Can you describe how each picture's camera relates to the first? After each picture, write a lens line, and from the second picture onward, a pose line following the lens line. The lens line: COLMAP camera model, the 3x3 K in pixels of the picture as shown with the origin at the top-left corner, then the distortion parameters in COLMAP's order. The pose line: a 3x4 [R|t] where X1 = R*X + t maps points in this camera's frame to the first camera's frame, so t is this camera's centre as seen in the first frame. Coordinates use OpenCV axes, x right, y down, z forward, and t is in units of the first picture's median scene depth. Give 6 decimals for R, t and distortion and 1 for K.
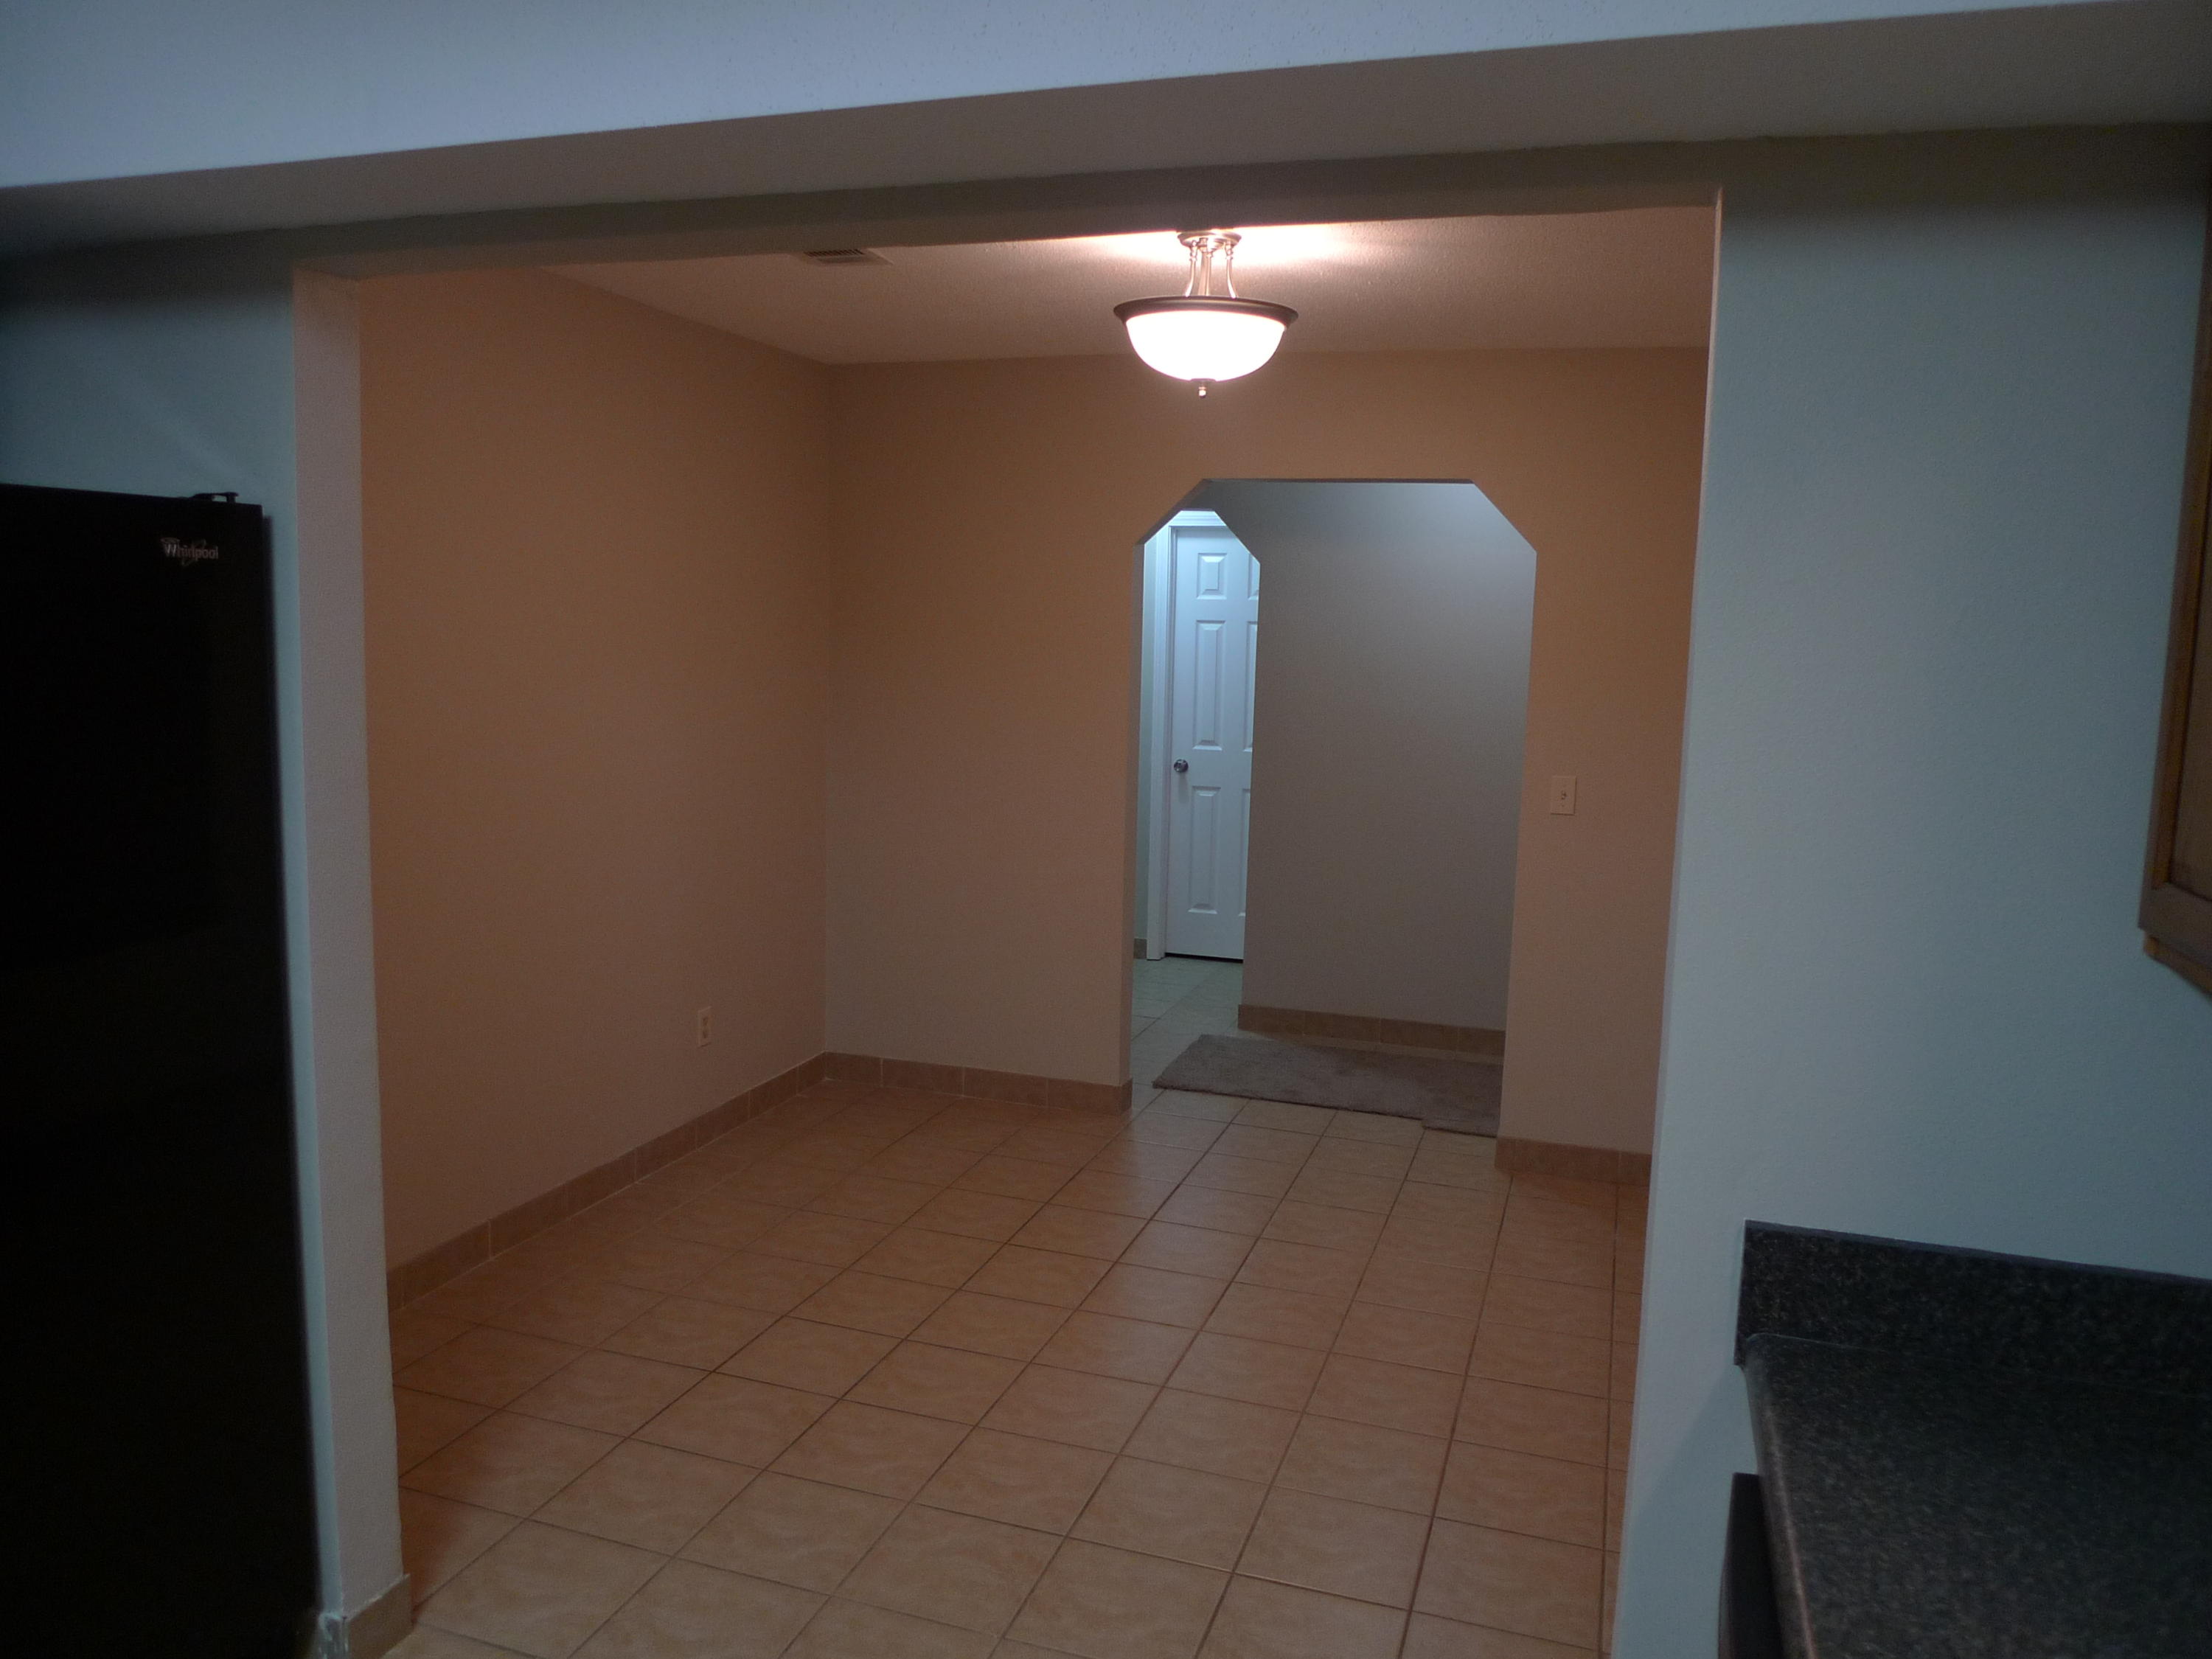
lens RADIAL K [[1574.8, 0, 1111.7], [0, 1574.8, 824.6], [0, 0, 1]] dist [-0.035350, -0.007251]
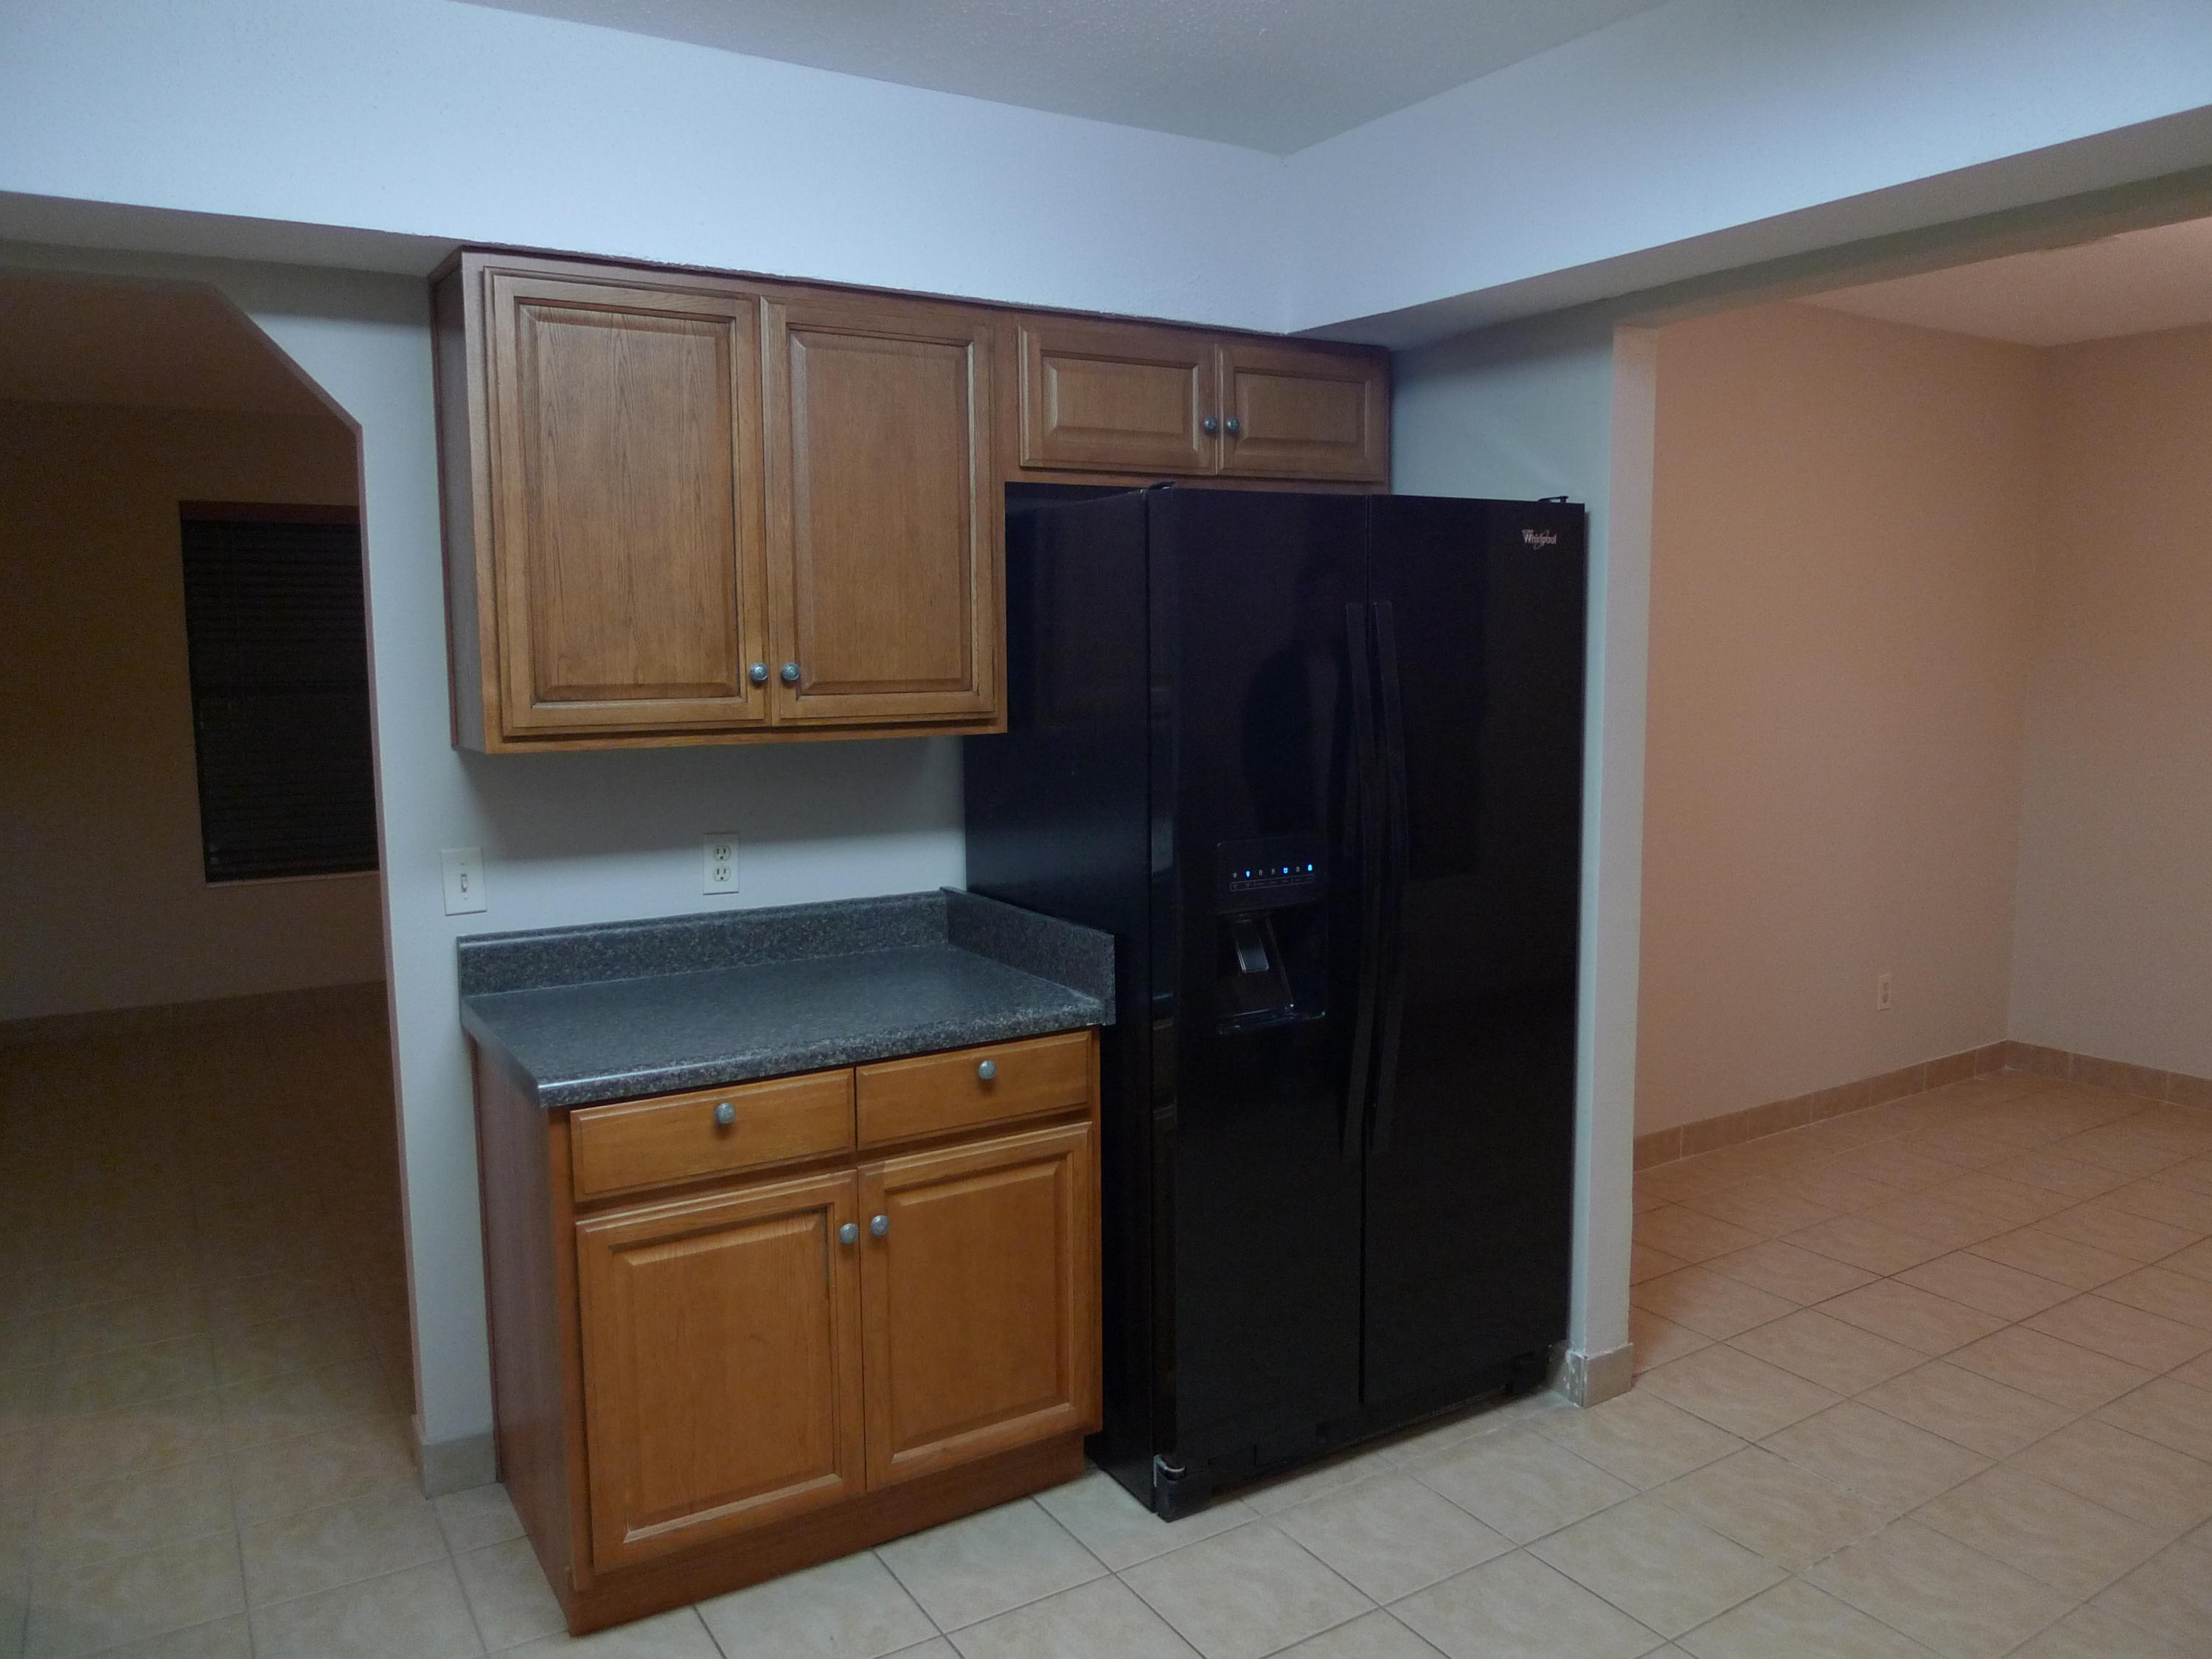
lens RADIAL K [[1574.8, 0, 1111.7], [0, 1574.8, 824.6], [0, 0, 1]] dist [-0.035350, -0.007251]
pose [[0.764329, 0.038232, -0.643692, 0.024867], [-0.050168, 0.998741, -0.000250, 0.080277], [0.642872, 0.032484, 0.765285, -0.255804]]
